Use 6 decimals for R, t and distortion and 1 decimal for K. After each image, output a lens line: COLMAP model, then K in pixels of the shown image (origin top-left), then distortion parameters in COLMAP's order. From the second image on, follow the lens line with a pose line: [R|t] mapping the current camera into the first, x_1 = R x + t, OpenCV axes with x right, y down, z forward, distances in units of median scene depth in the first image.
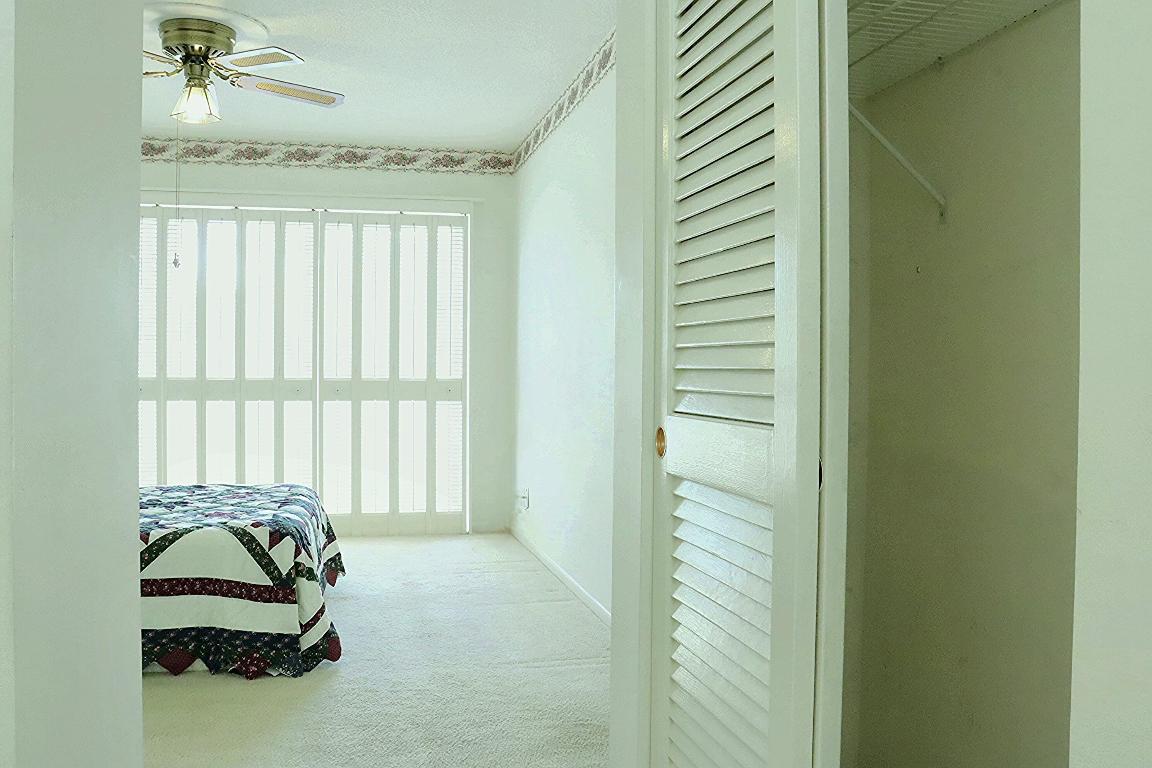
lens RADIAL K [[1053.4, 0, 576.0], [0, 1053.4, 384.0], [0, 0, 1]] dist [0.001094, -0.000307]
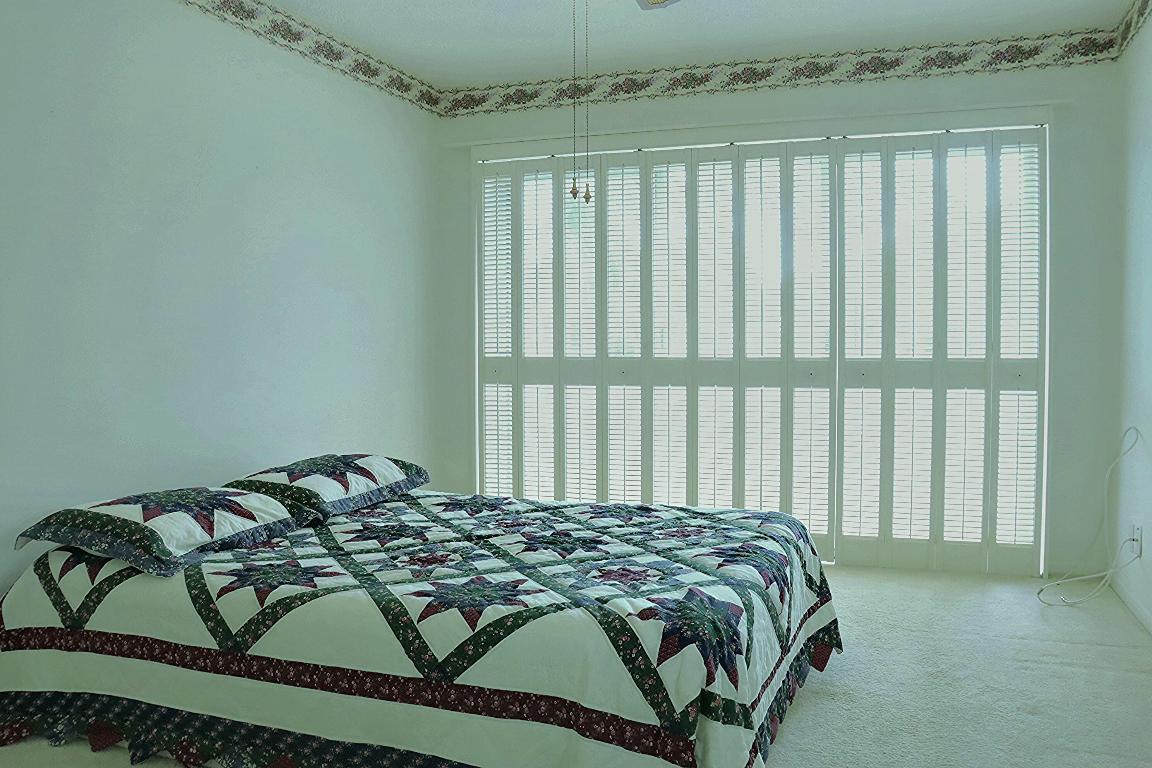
lens RADIAL K [[934.9, 0, 576.0], [0, 934.9, 384.0], [0, 0, 1]] dist [-0.183208, 0.151750]
pose [[0.832653, 0.012512, -0.553654, -0.034046], [0.001623, 0.999685, 0.025034, -0.004168], [0.553793, -0.021743, 0.832371, 0.350358]]
